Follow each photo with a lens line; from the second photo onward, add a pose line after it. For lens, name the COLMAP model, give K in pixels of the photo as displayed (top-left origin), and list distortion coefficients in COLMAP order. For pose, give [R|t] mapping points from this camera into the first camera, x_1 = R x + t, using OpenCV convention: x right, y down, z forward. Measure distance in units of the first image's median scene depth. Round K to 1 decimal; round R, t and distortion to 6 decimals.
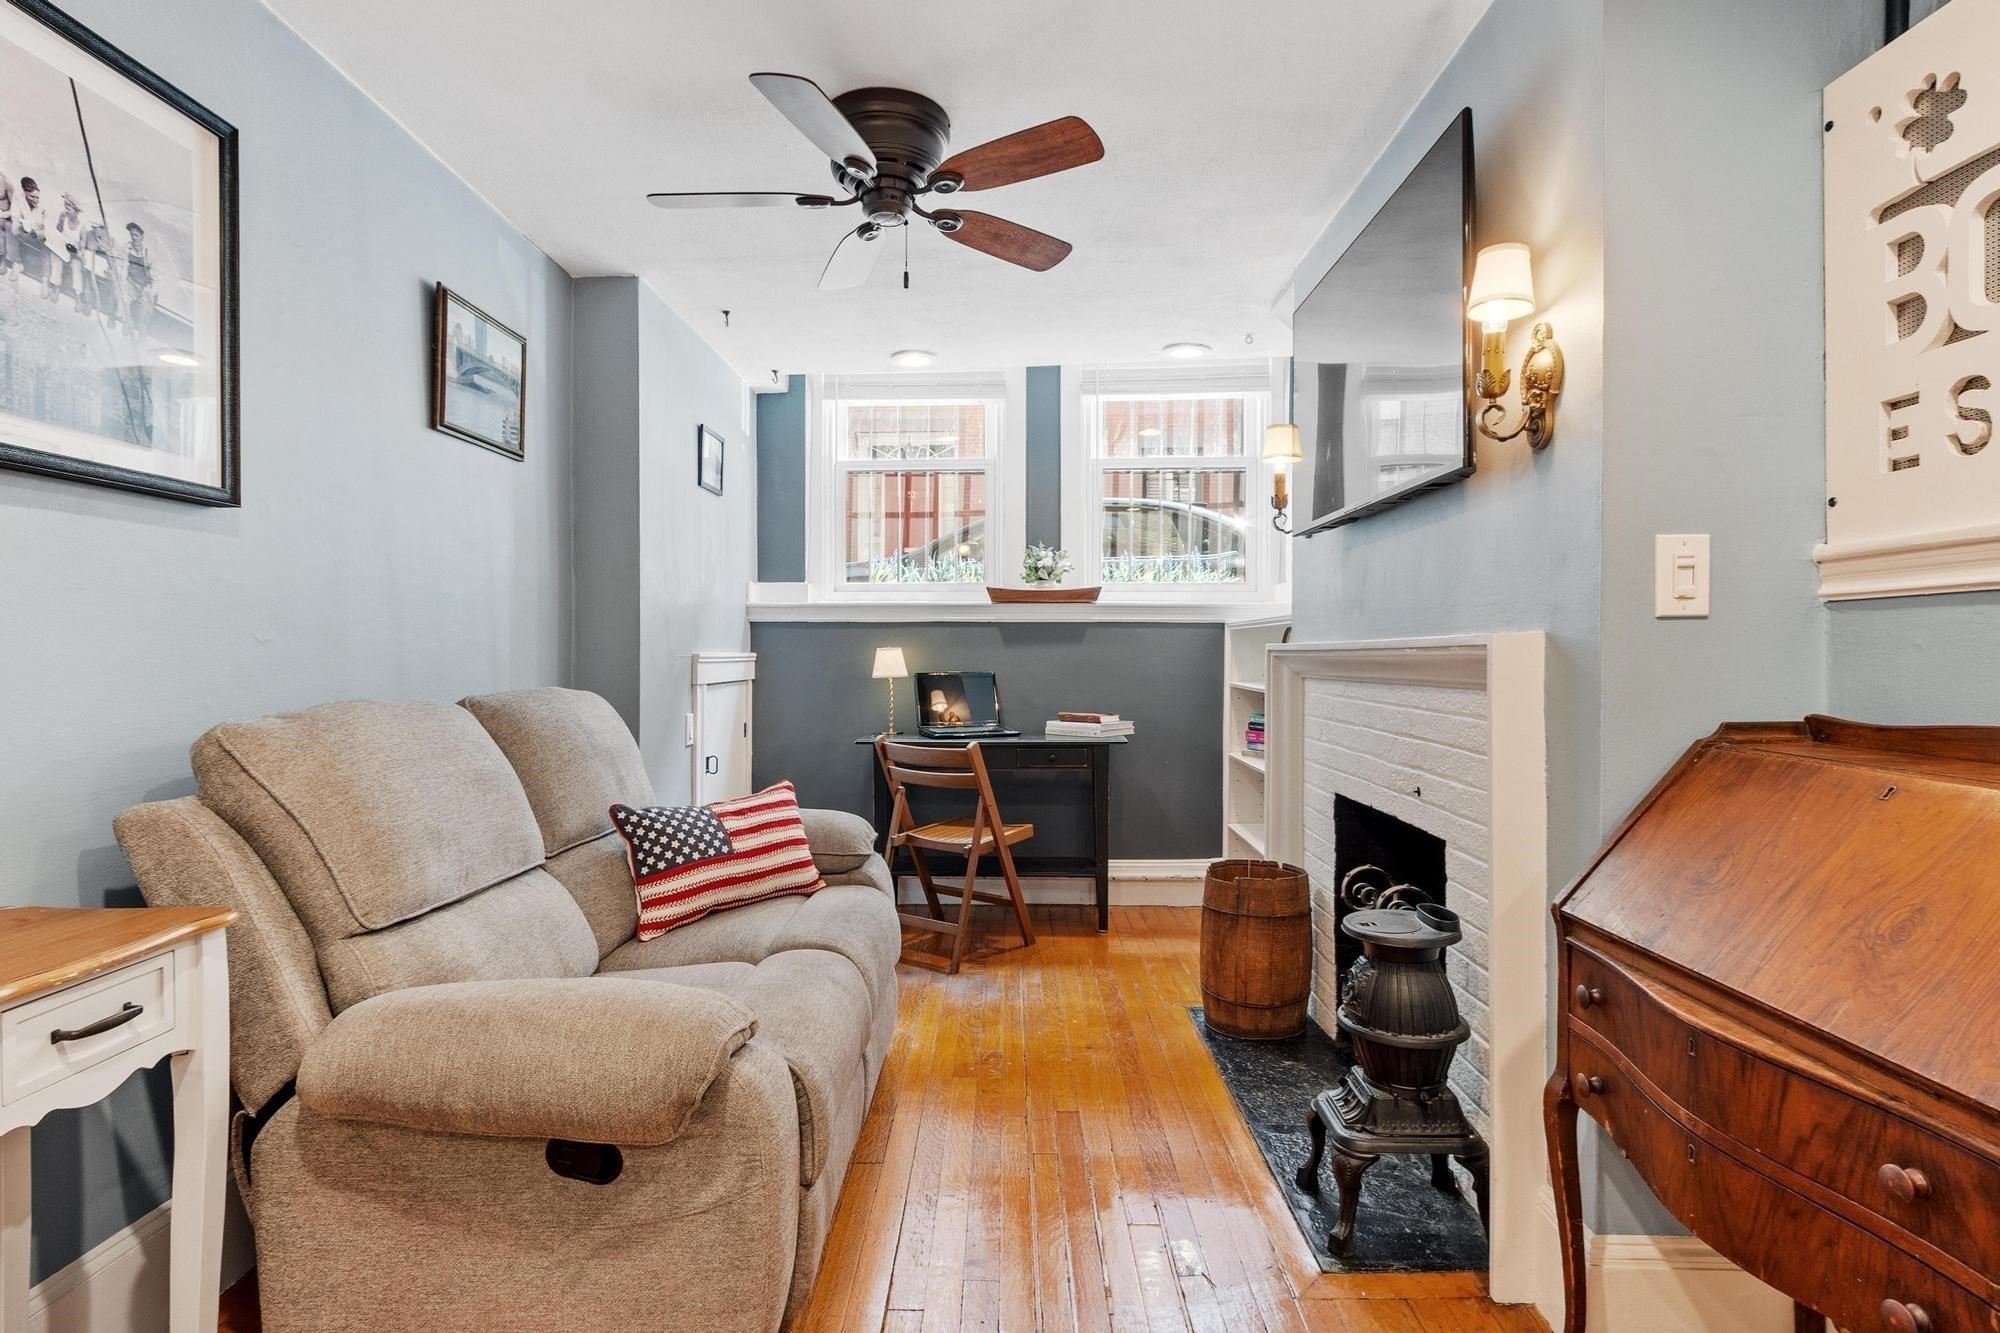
lens RADIAL K [[1018.5, 0, 987.3], [0, 1018.5, 663.8], [0, 0, 1]] dist [0.000025, -0.001275]
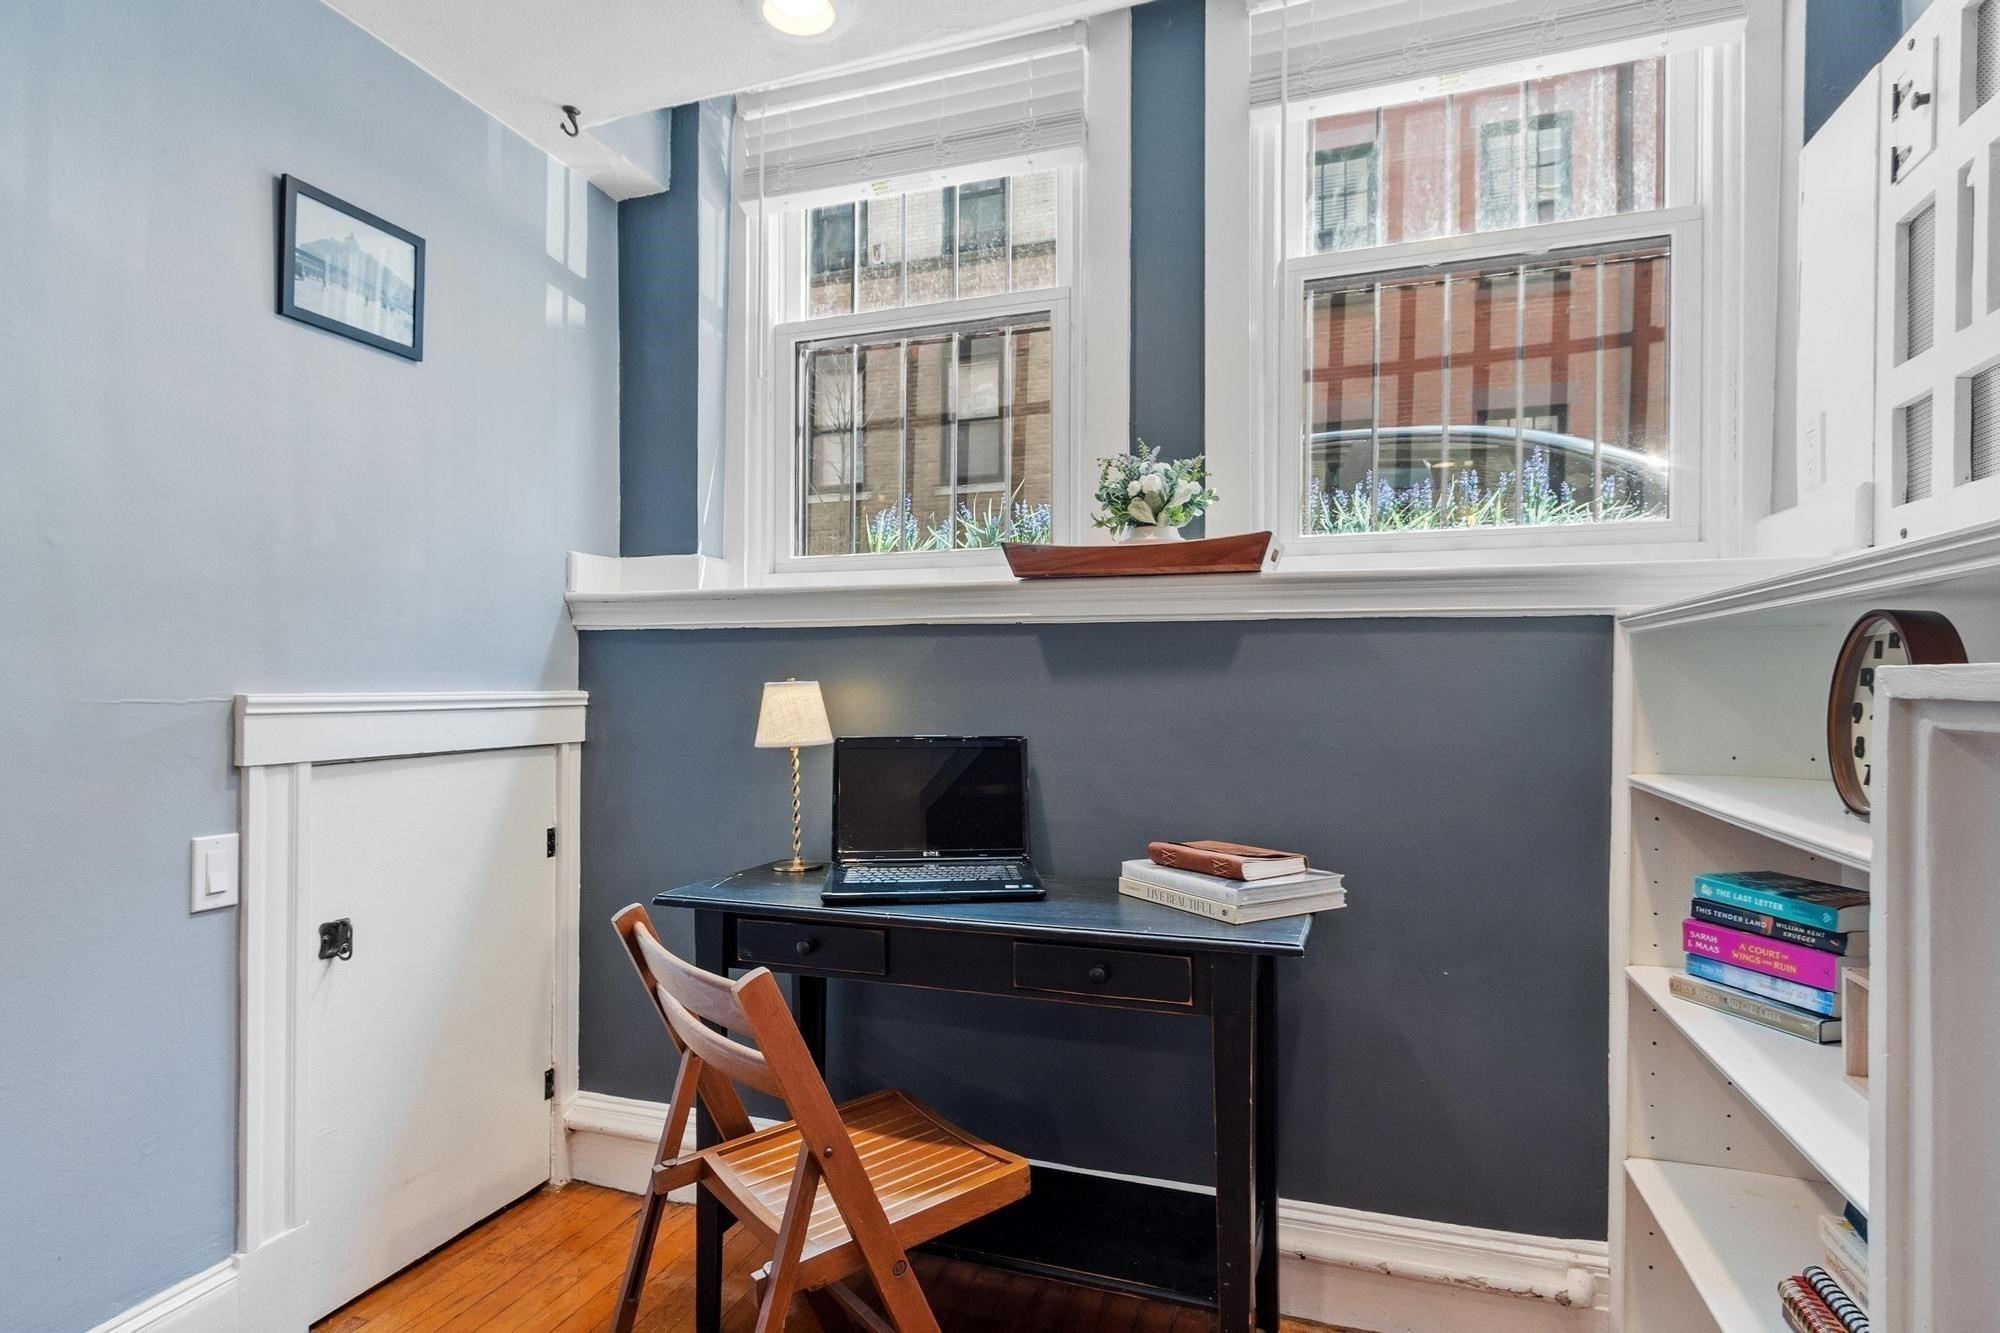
lens RADIAL K [[1069.2, 0, 982.4], [0, 1069.2, 685.3], [0, 0, 1]] dist [-0.000507, -0.001190]
pose [[0.956318, 0.002211, -0.292318, 0.233143], [-0.005259, 0.999940, -0.009643, -0.018052], [0.292280, 0.010759, 0.956272, 1.037243]]
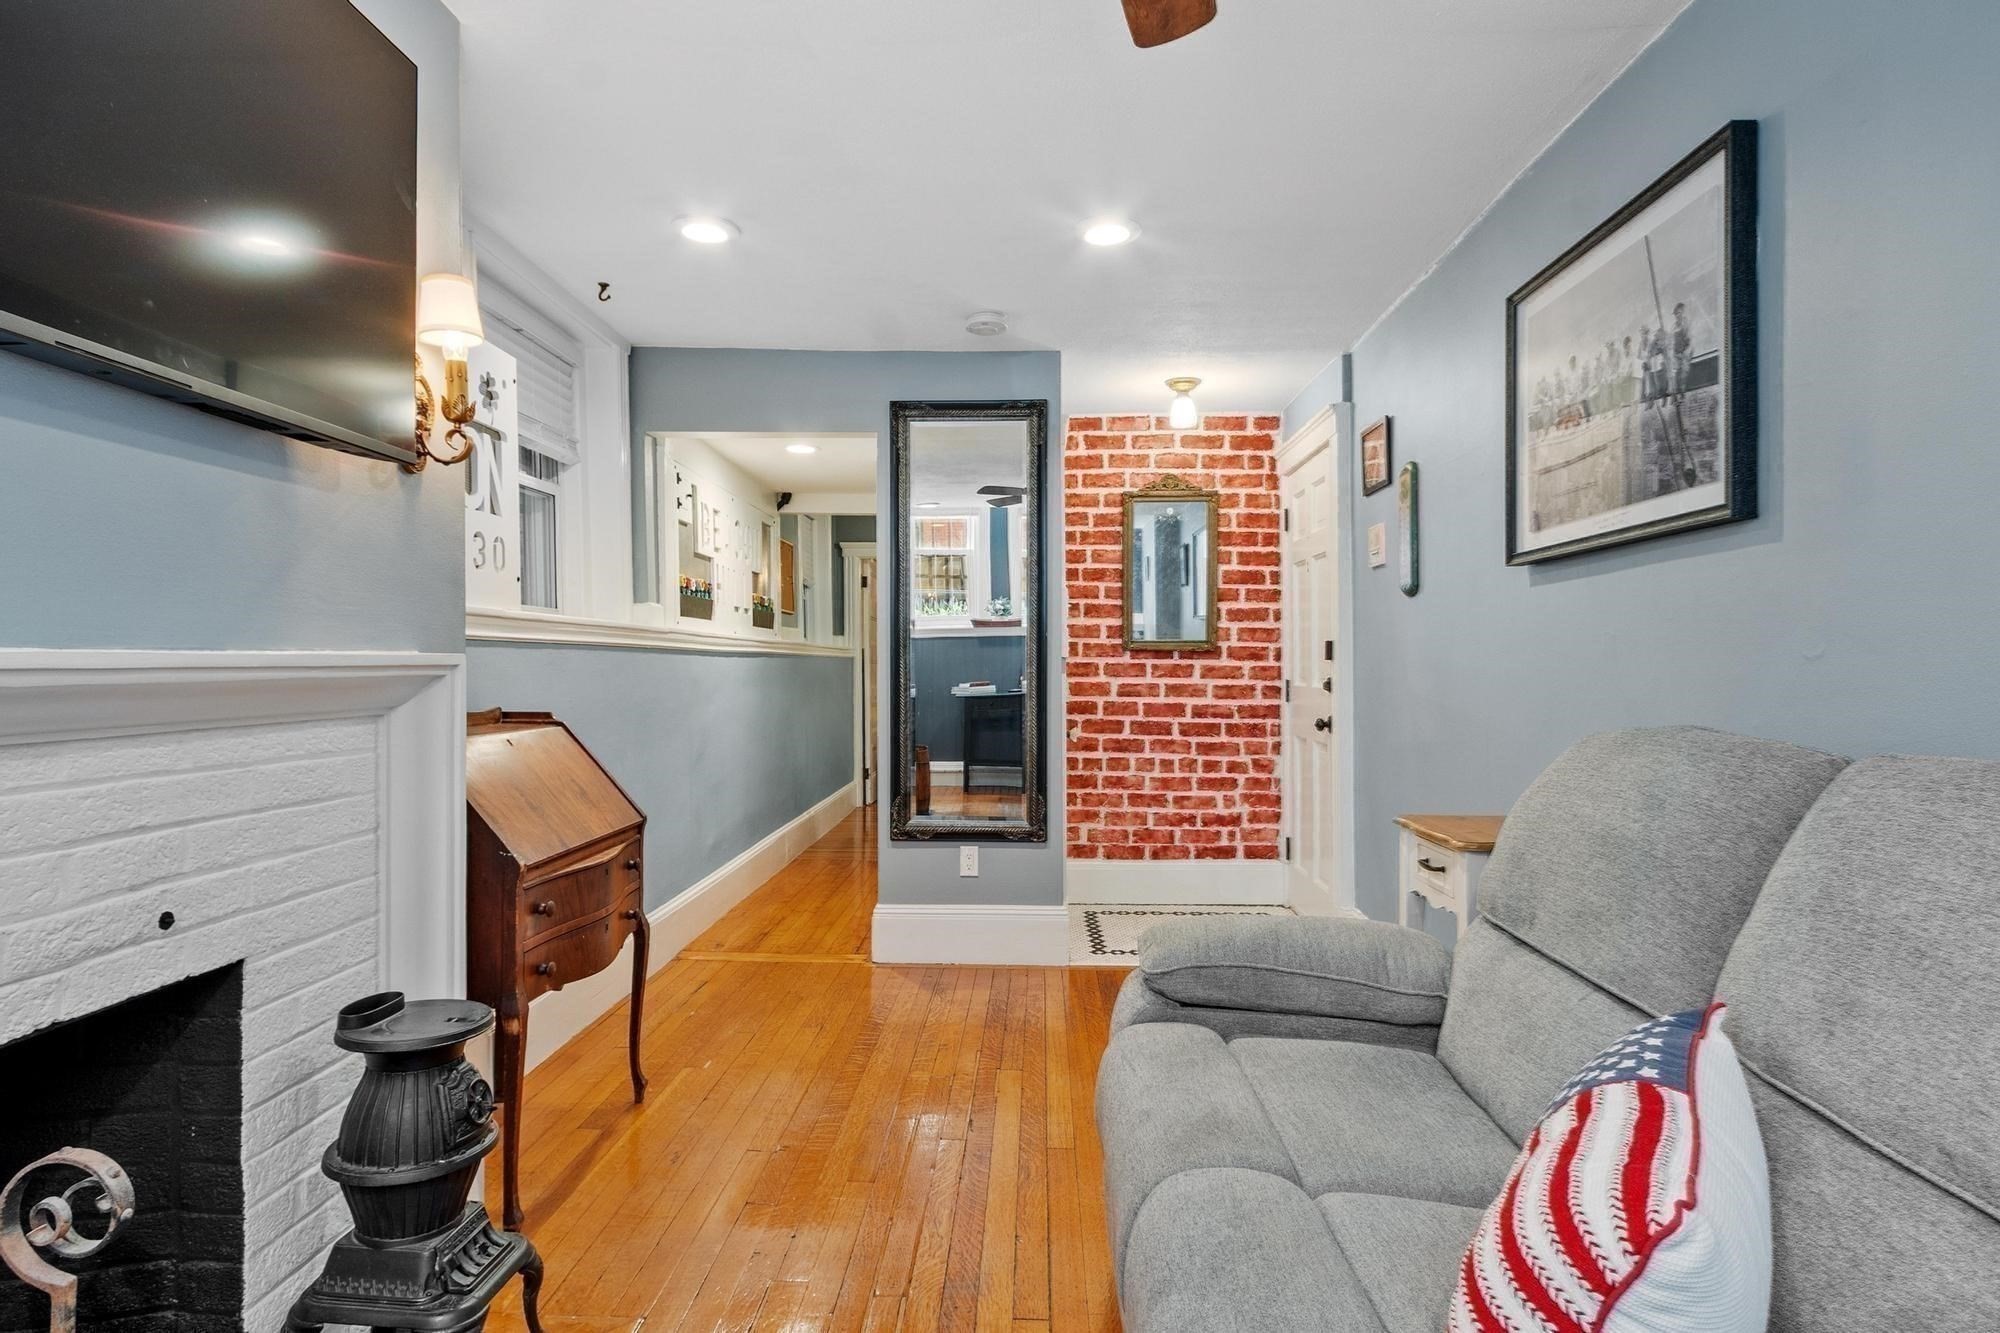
lens RADIAL K [[1078.8, 0, 977.8], [0, 1078.8, 666.1], [0, 0, 1]] dist [0.000523, -0.000554]
pose [[-0.999394, 0.002524, 0.034709, -0.045266], [0.002908, 0.999935, 0.011011, -0.019813], [-0.034679, 0.011105, -0.999337, 1.496408]]
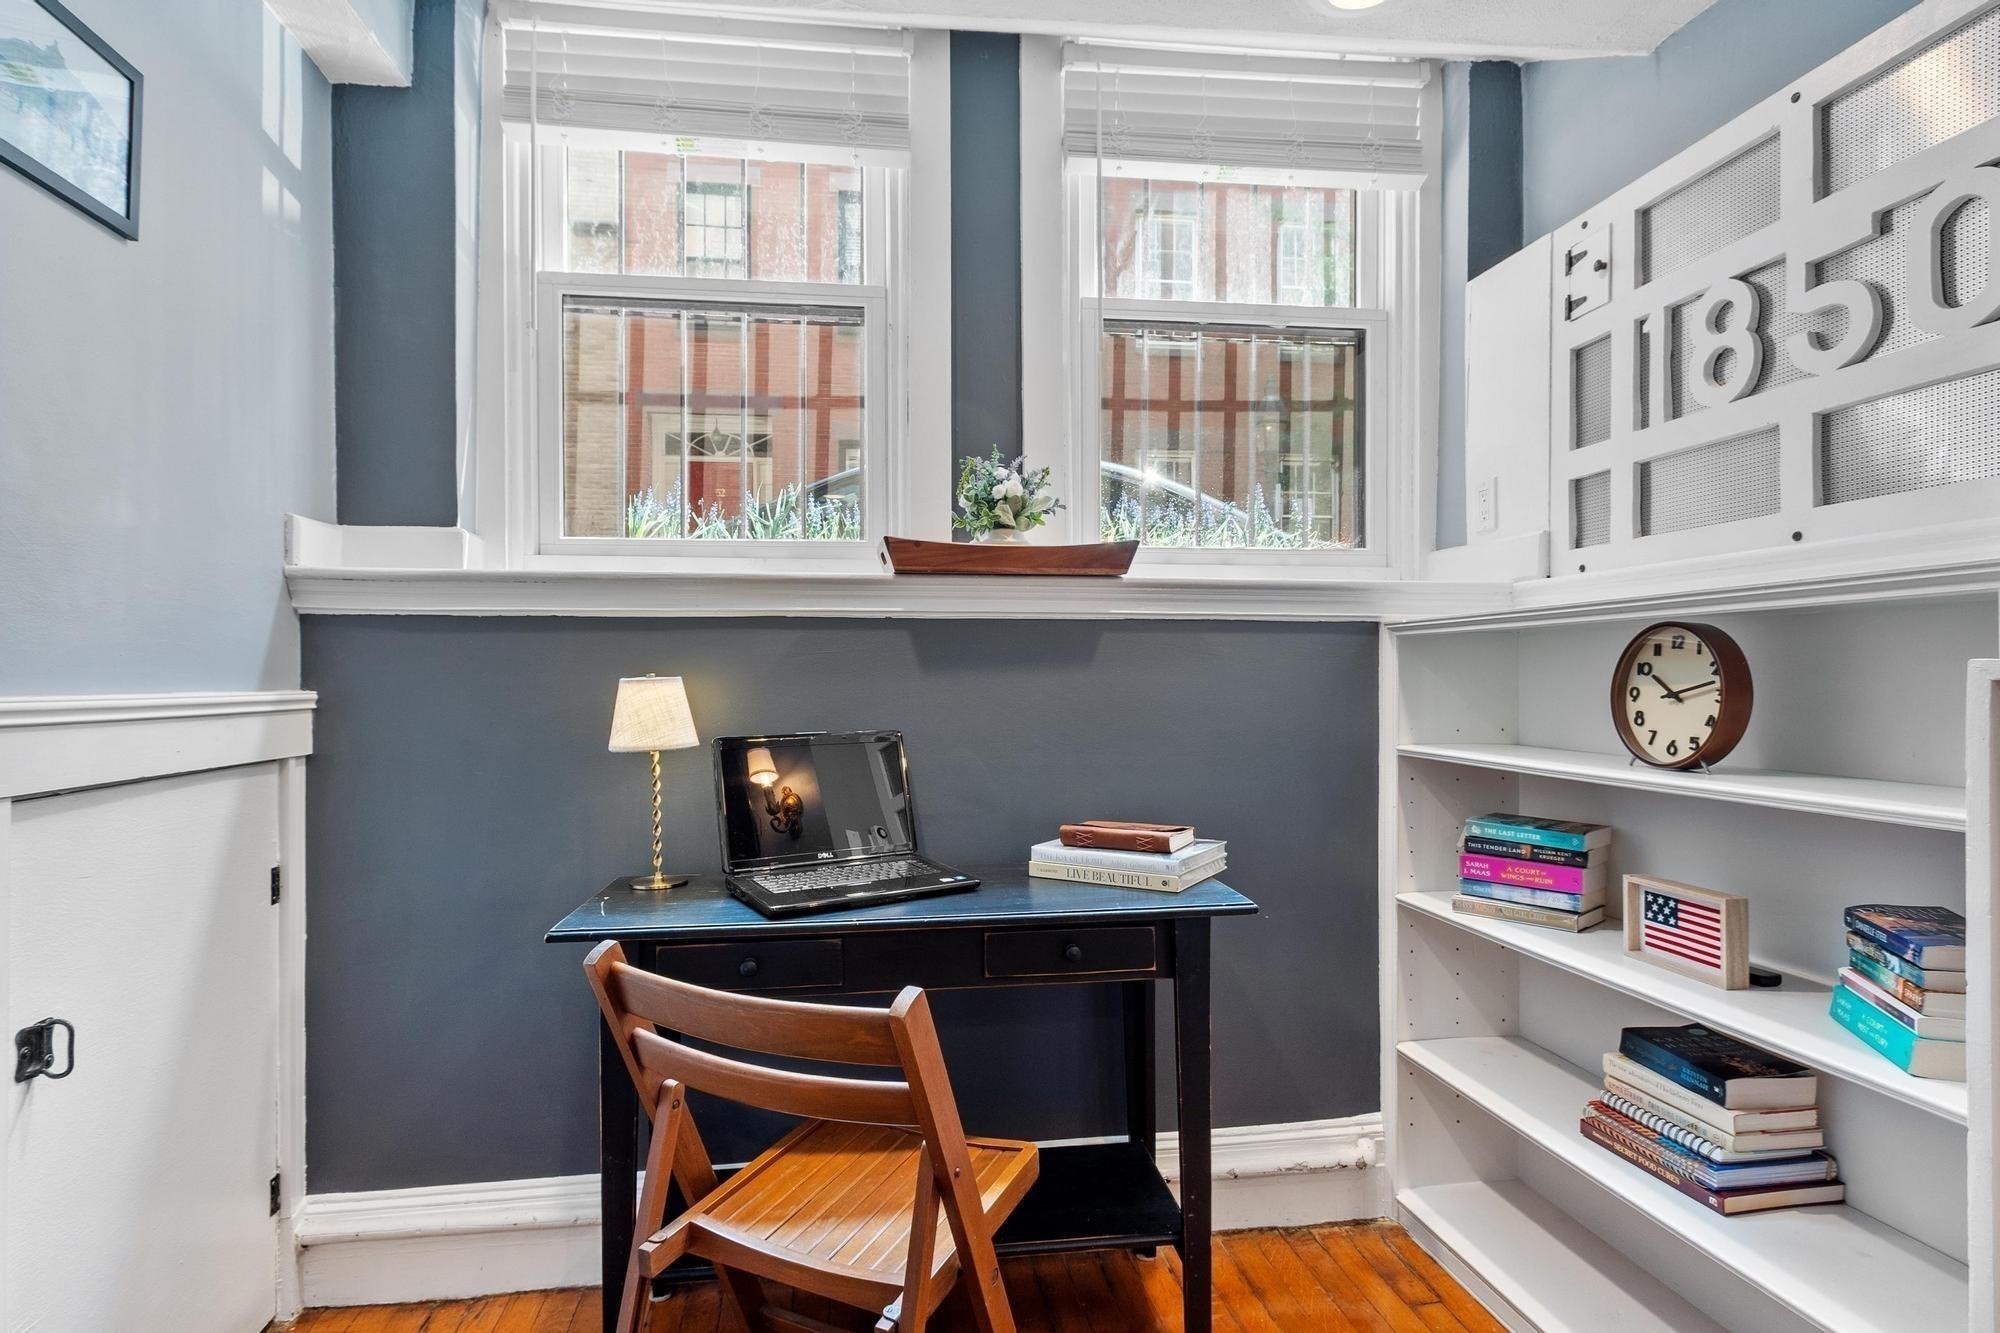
lens RADIAL K [[1014.8, 0, 991.4], [0, 1014.8, 682.3], [0, 0, 1]] dist [0.000448, -0.002883]
pose [[0.982877, -0.004706, 0.184202, -0.067219], [0.006374, 0.999944, -0.008462, -0.017064], [-0.184152, 0.009491, 0.982852, 1.051943]]
